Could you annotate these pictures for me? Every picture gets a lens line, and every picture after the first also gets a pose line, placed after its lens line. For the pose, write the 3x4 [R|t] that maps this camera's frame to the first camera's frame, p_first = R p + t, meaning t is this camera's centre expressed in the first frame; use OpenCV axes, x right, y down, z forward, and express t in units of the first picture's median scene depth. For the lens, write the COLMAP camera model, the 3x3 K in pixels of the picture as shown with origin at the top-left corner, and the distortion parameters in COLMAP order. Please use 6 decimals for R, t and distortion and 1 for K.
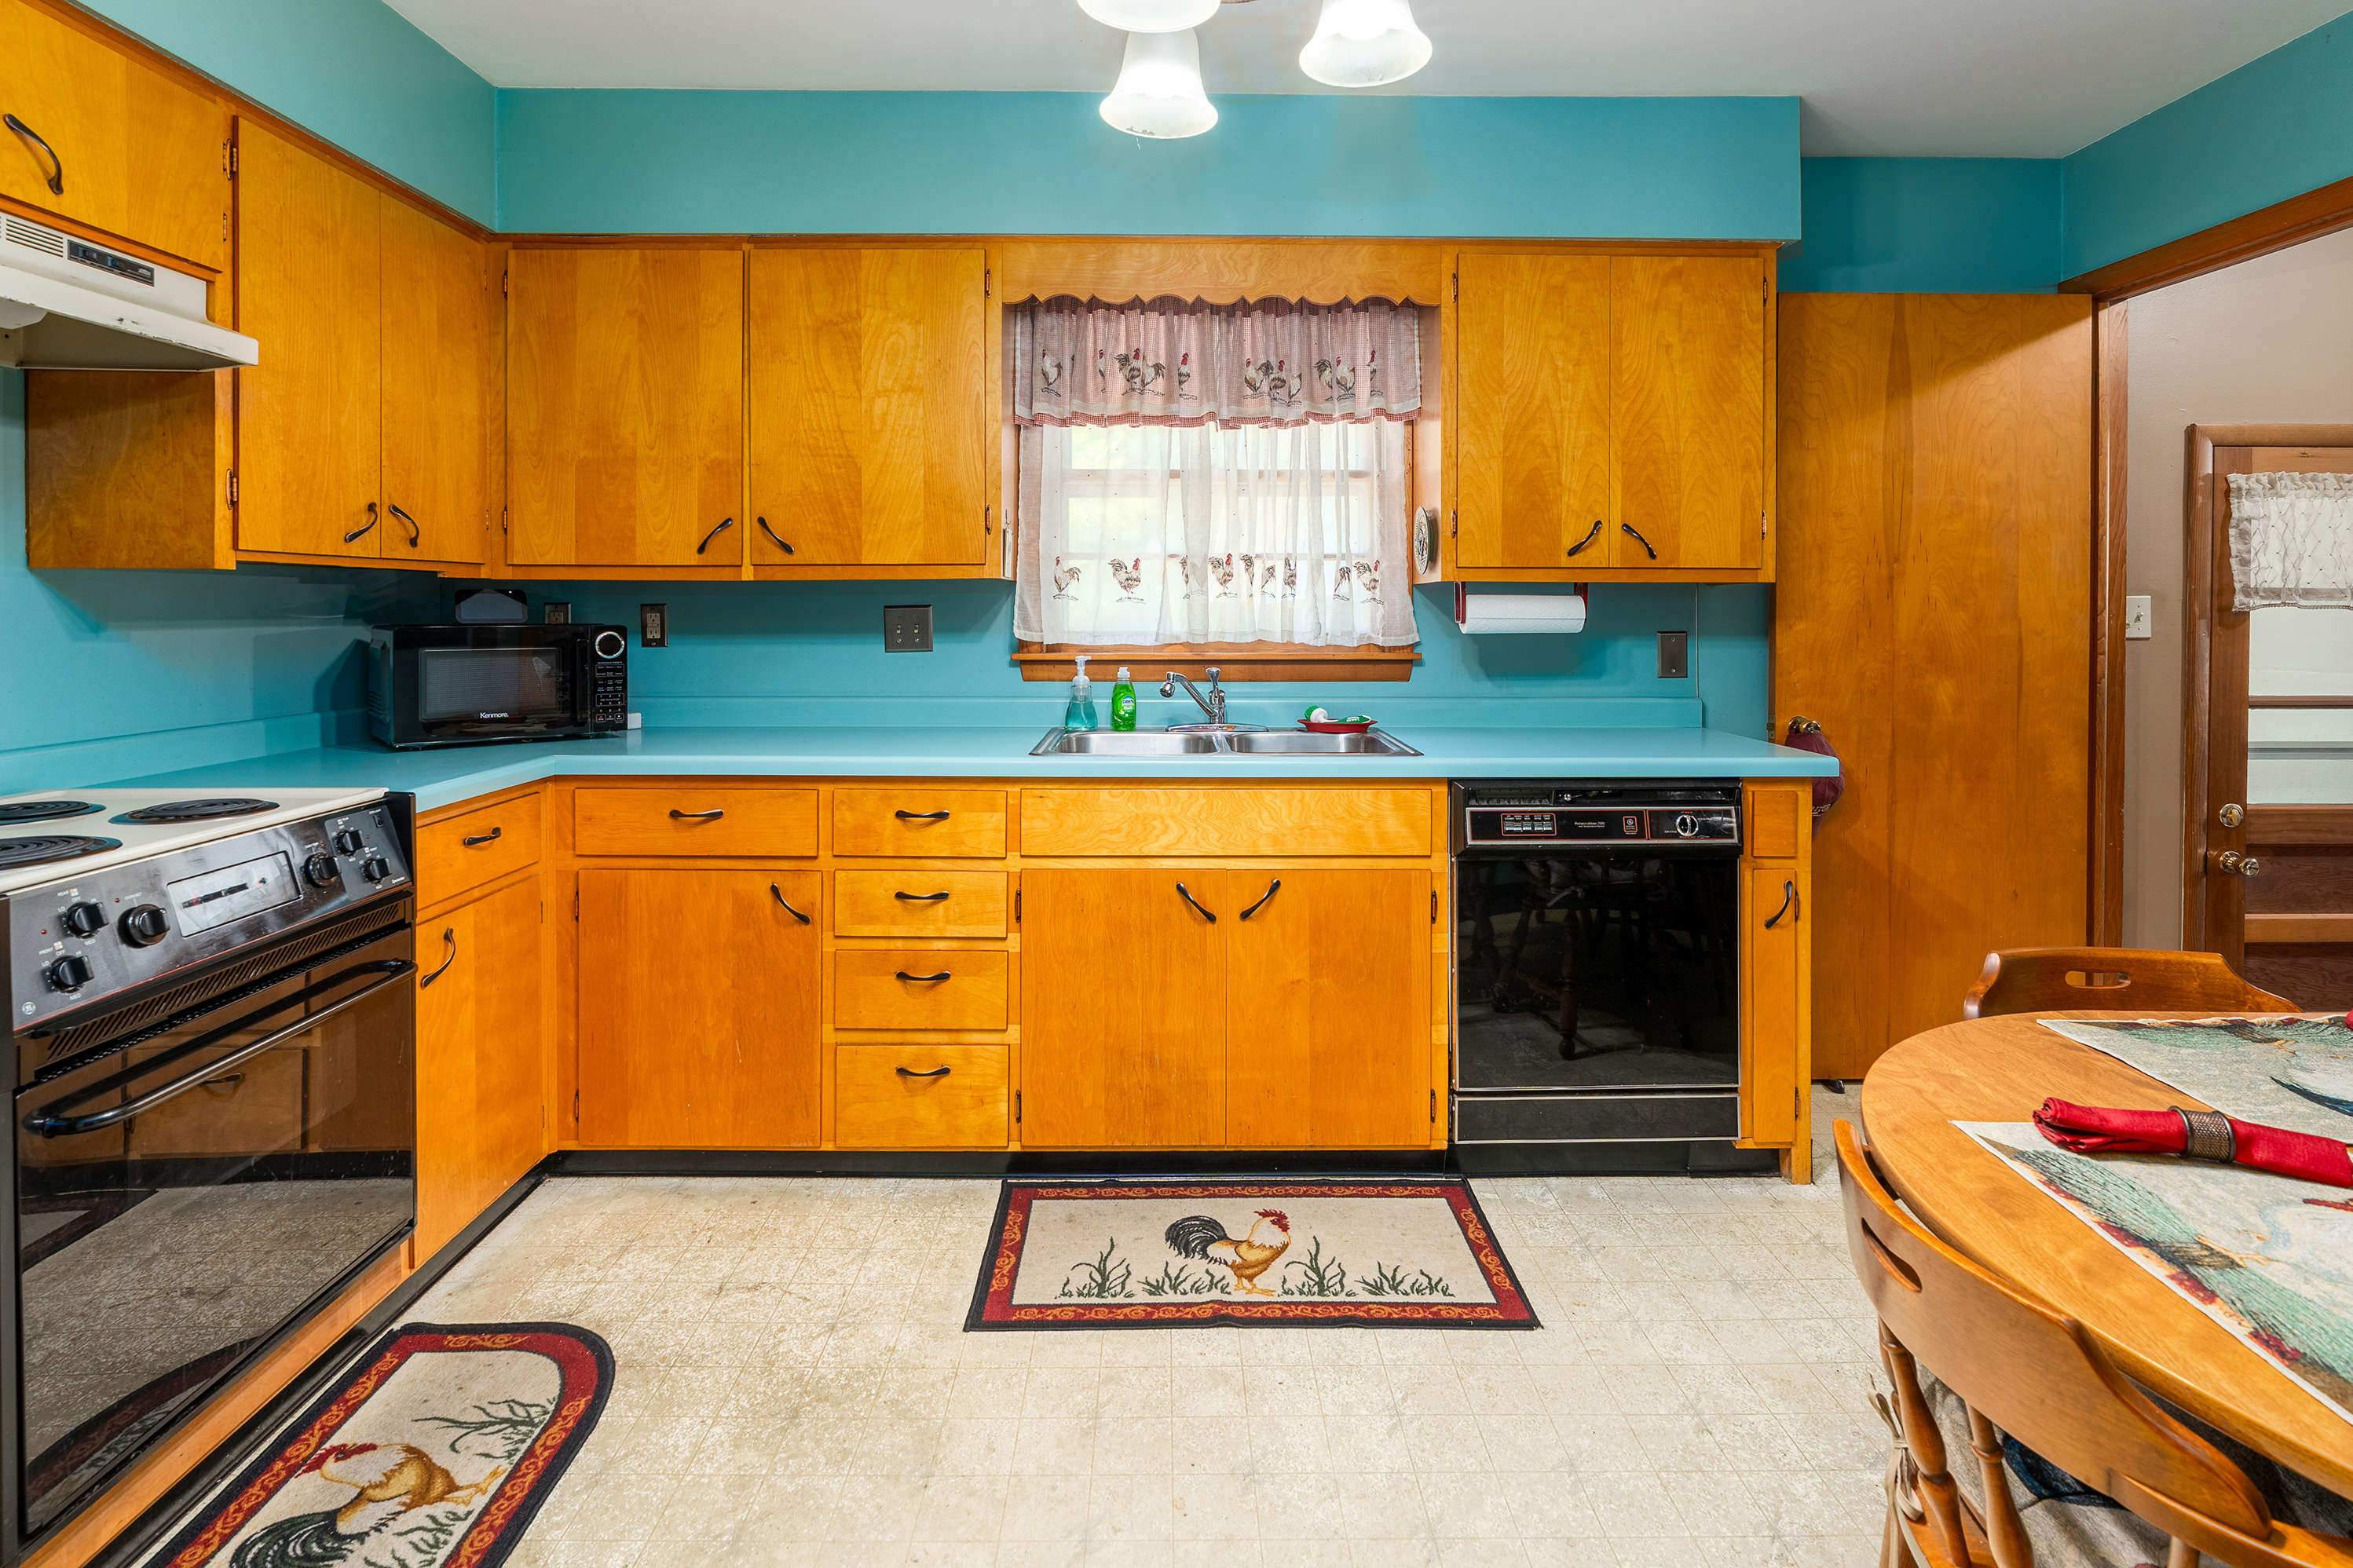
lens RADIAL K [[1108.2, 0, 1195.2], [0, 1108.2, 622.6], [0, 0, 1]] dist [-0.006625, 0.000285]
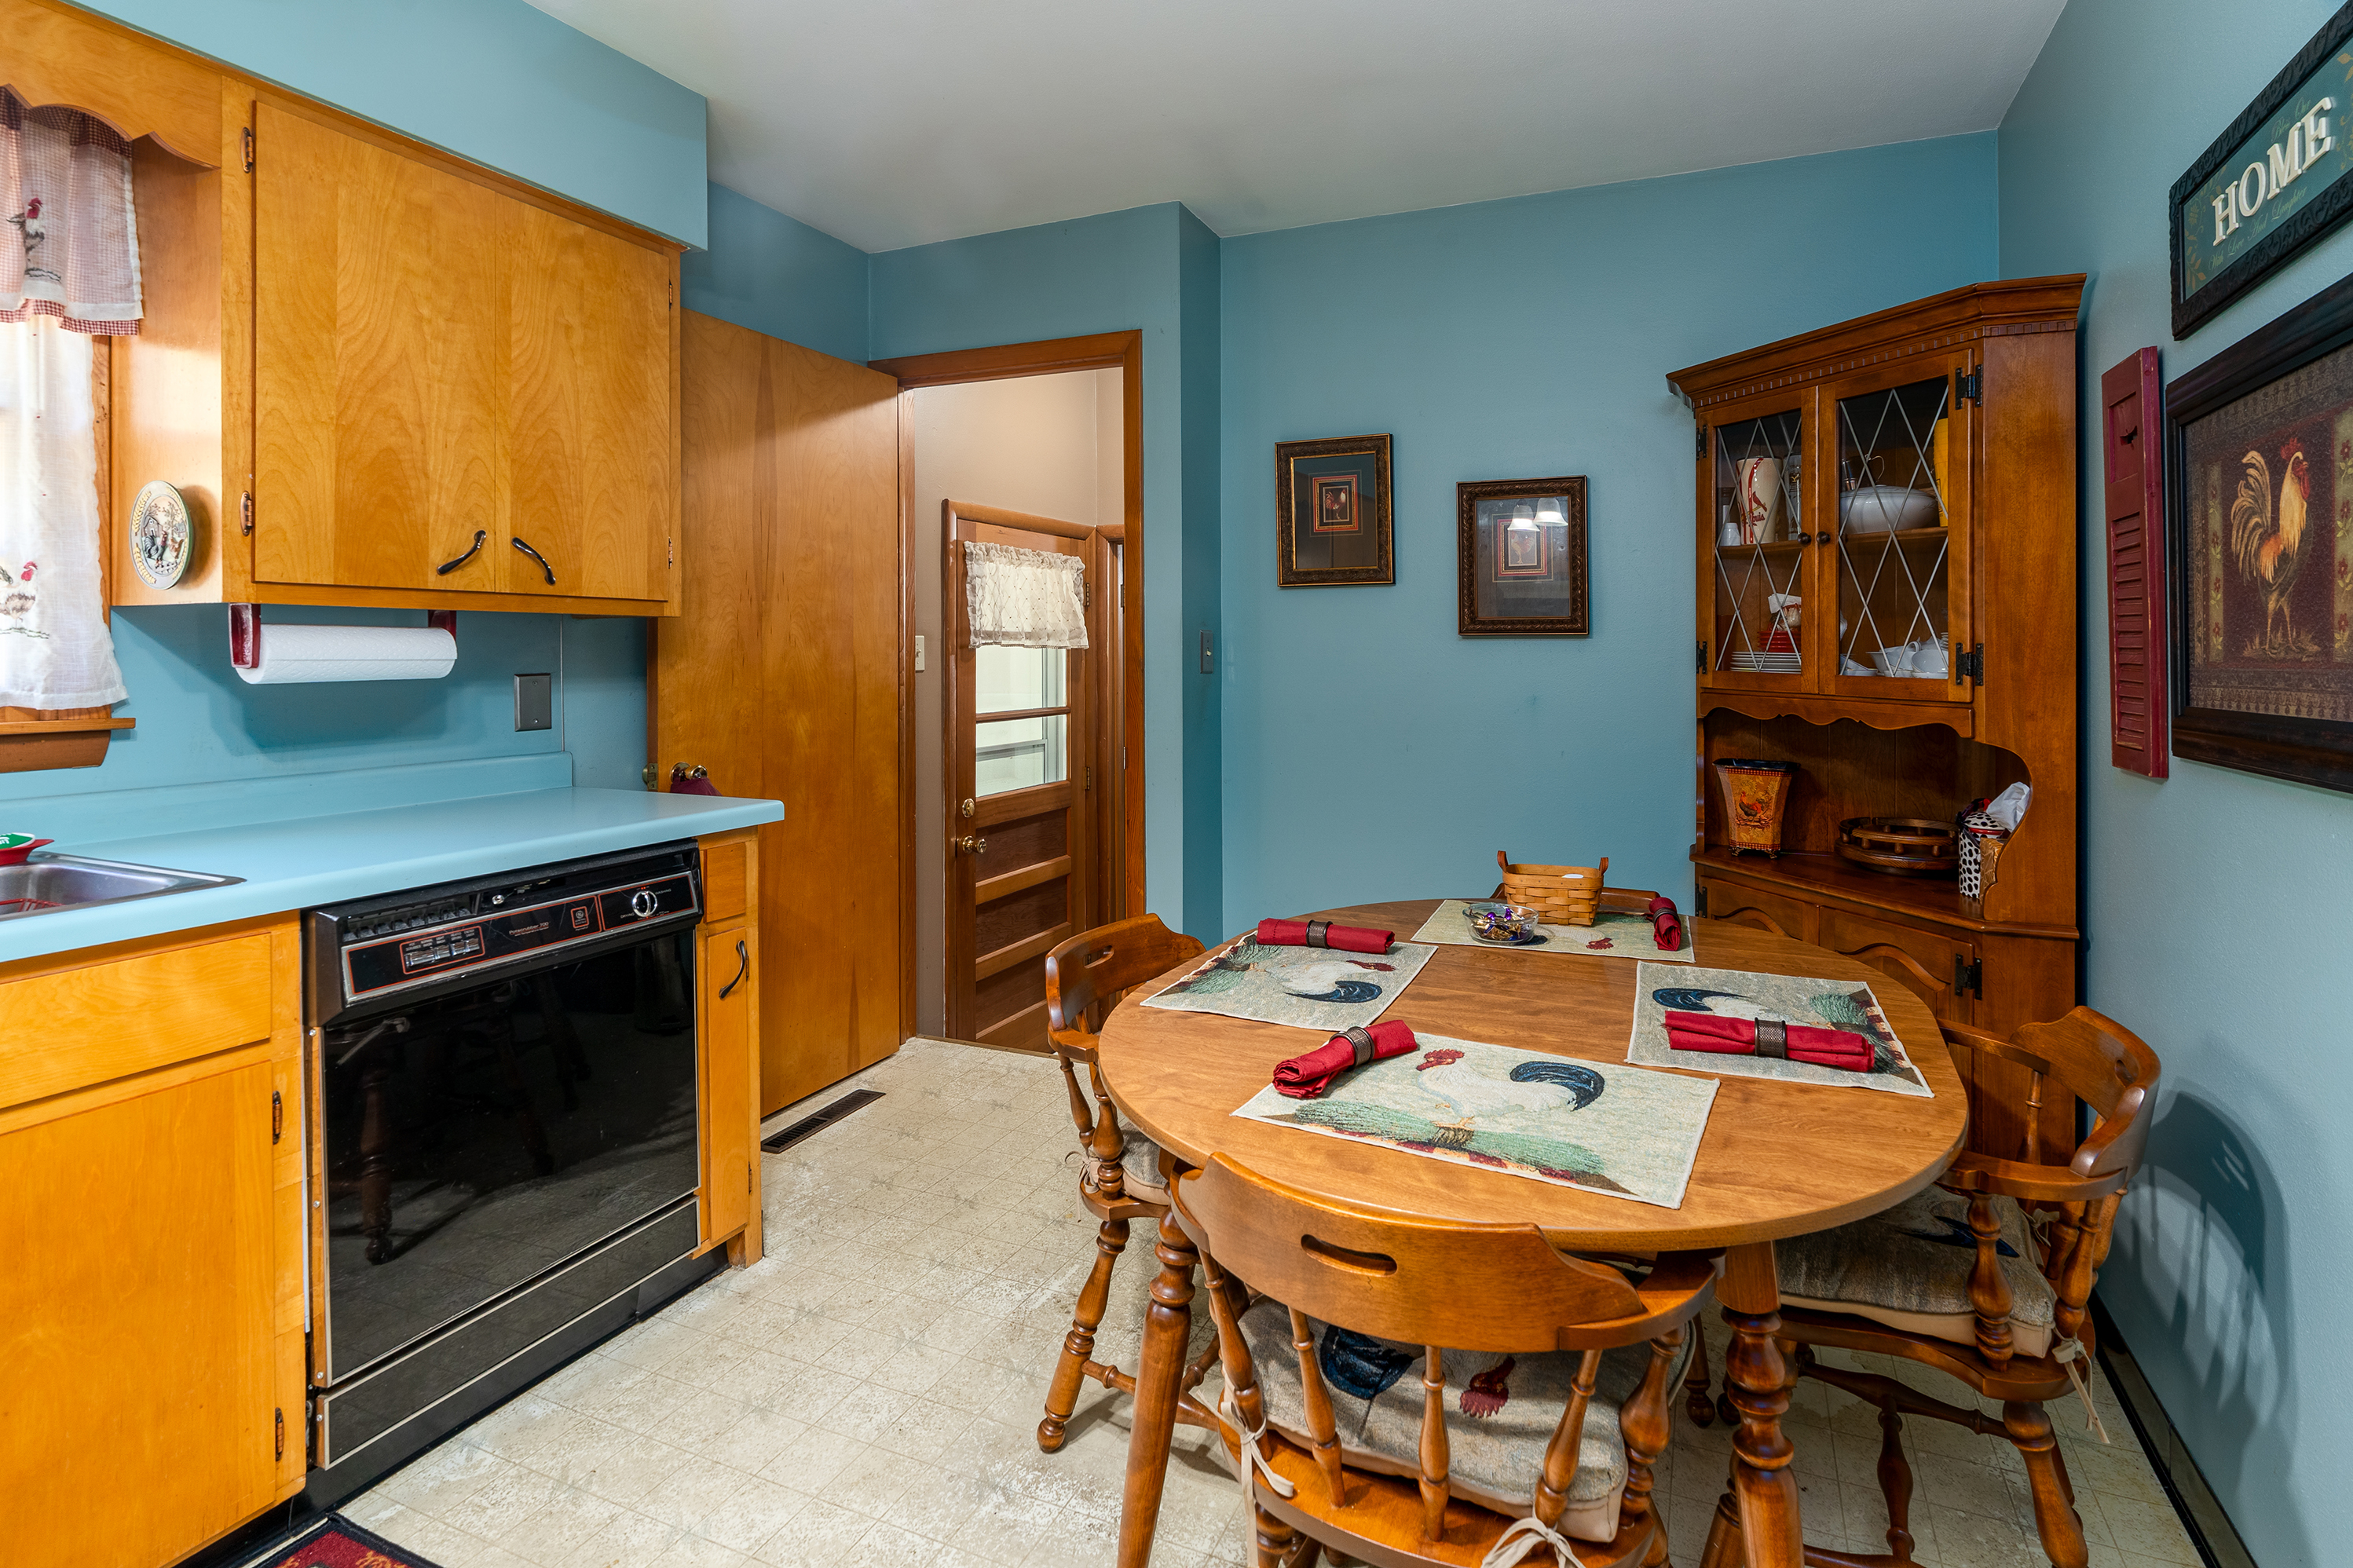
lens RADIAL K [[1108.2, 0, 1237.5], [0, 1108.2, 645.2], [0, 0, 1]] dist [-0.006625, 0.000285]
pose [[0.399722, 0.001242, 0.916635, -0.126388], [0.011210, 0.999918, -0.006243, -0.002523], [-0.916568, 0.012771, 0.399675, 0.217112]]
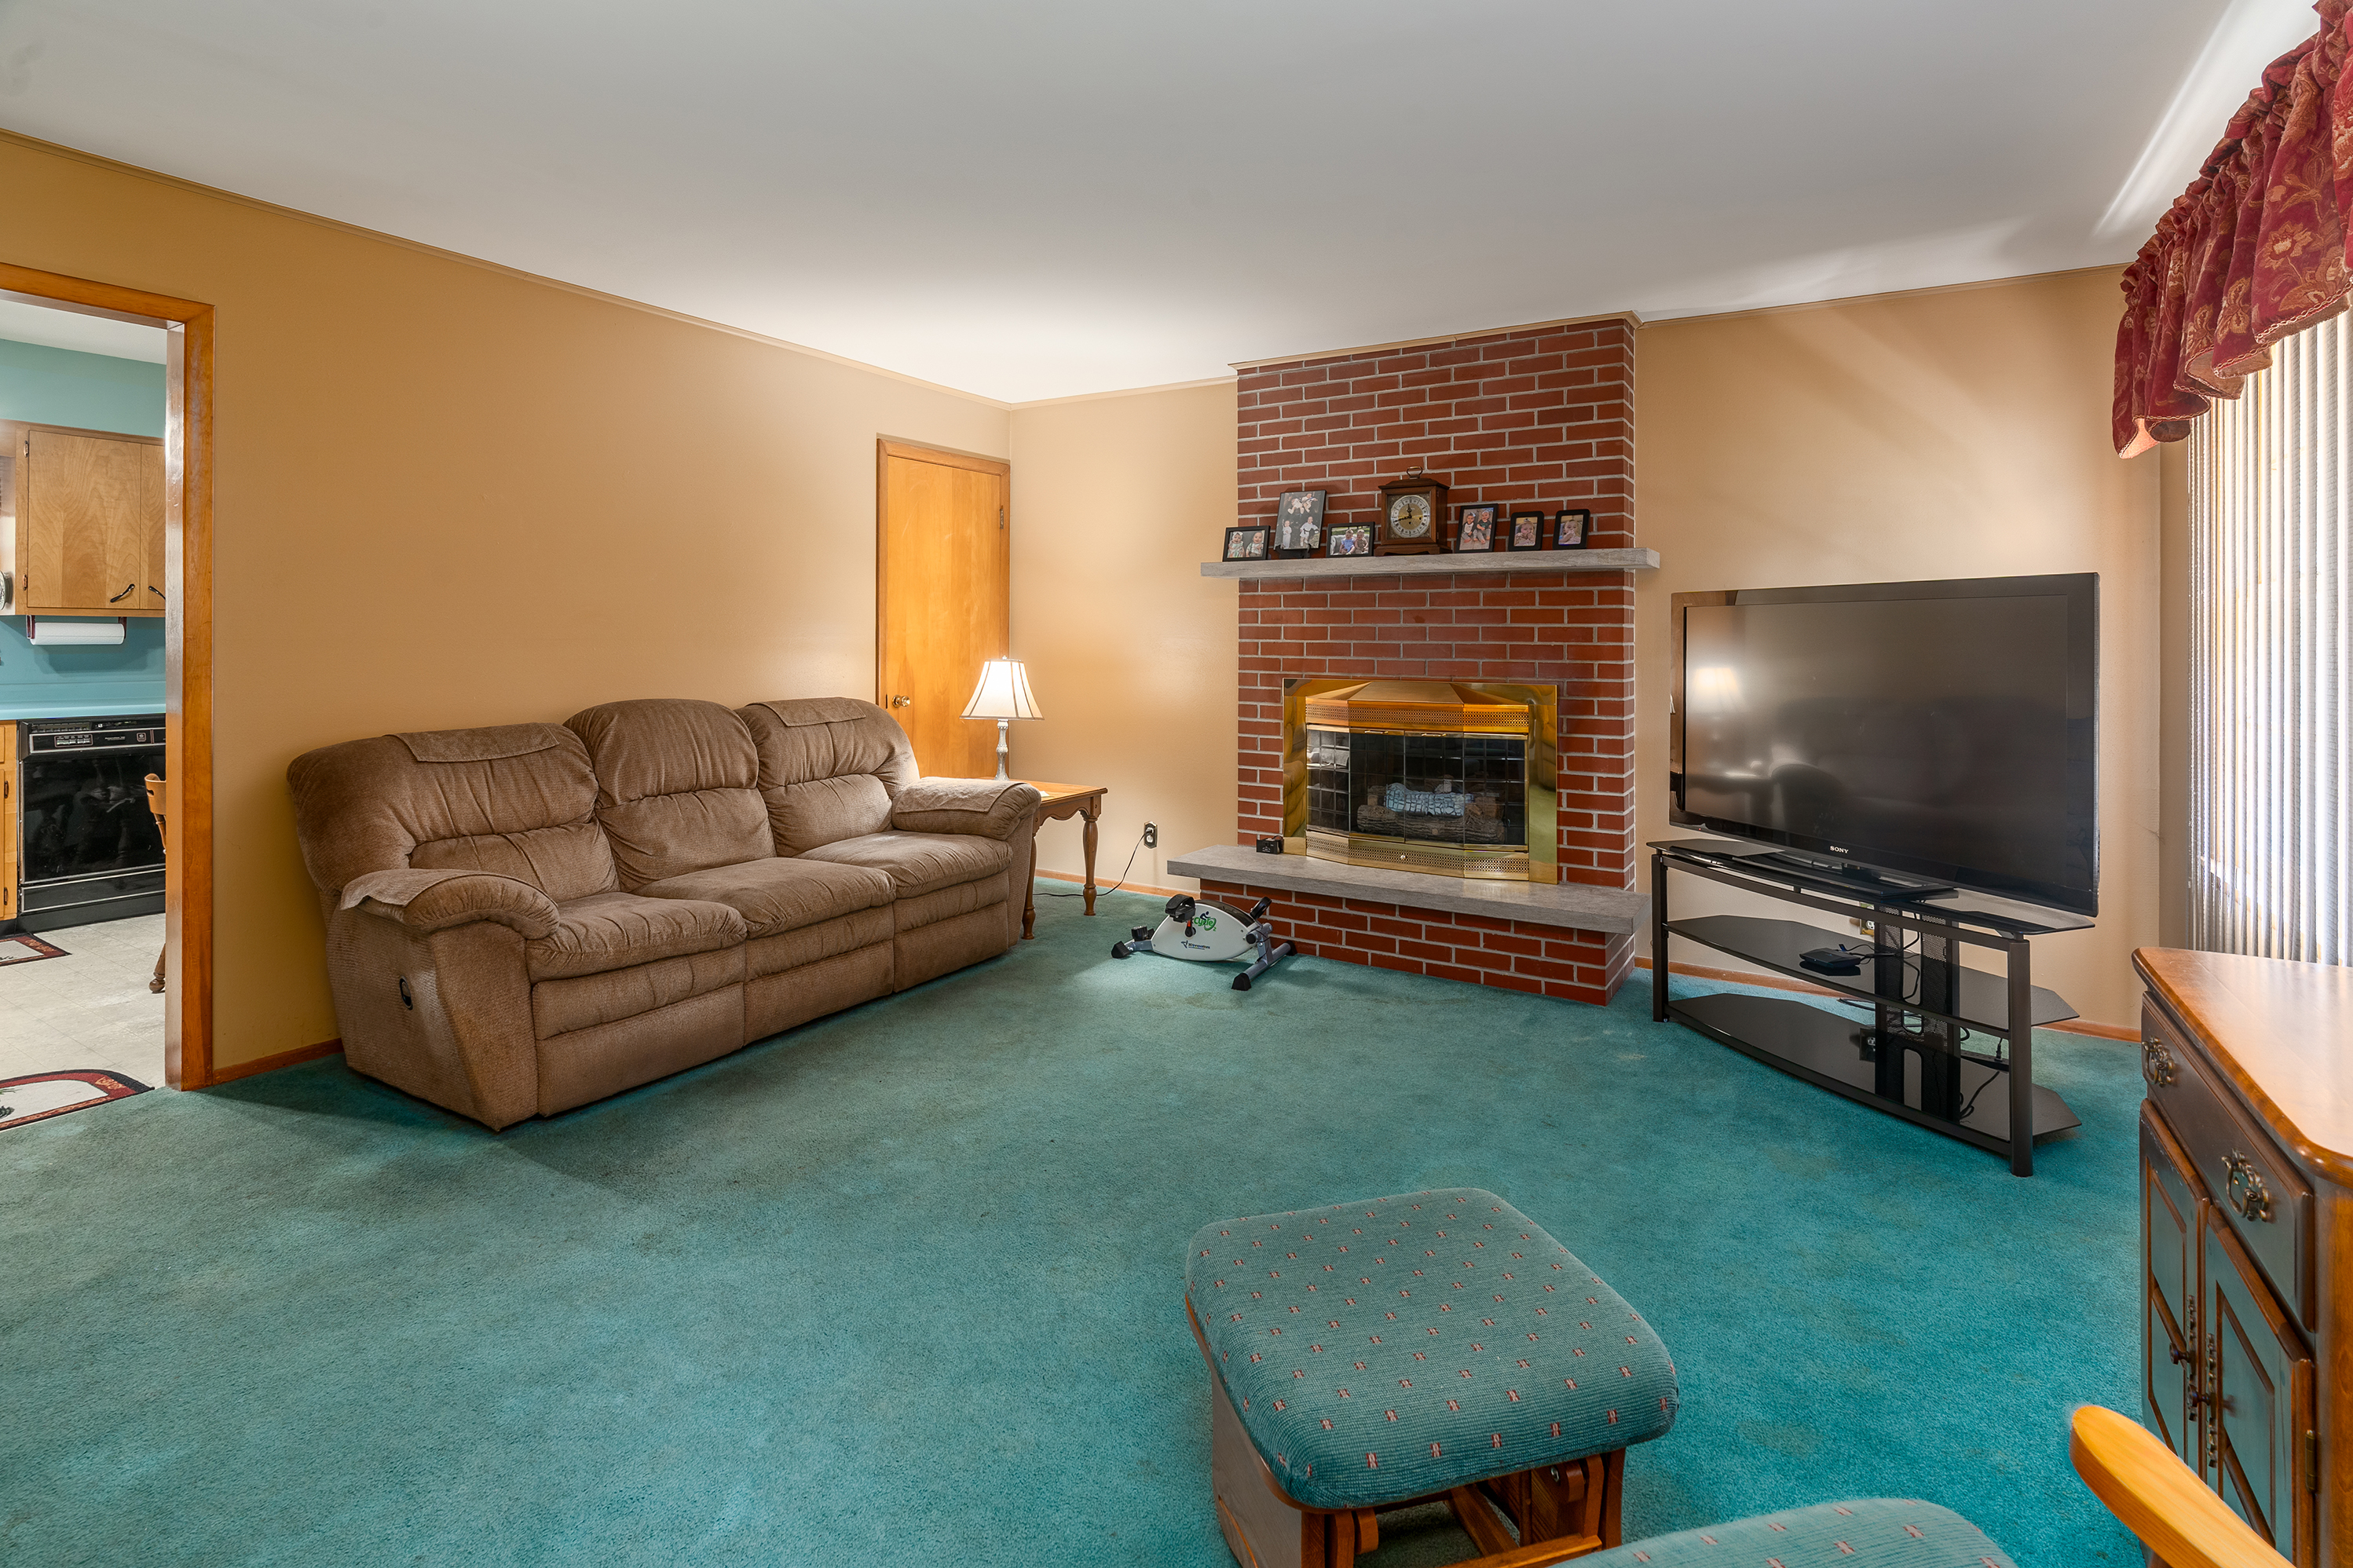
lens RADIAL K [[1108.2, 0, 1171.2], [0, 1108.2, 632.4], [0, 0, 1]] dist [-0.006625, 0.000285]
pose [[0.537660, 0.002767, 0.843157, -0.264654], [0.001168, 0.999991, -0.004026, -0.000515], [-0.843161, 0.003150, 0.537652, -1.492589]]
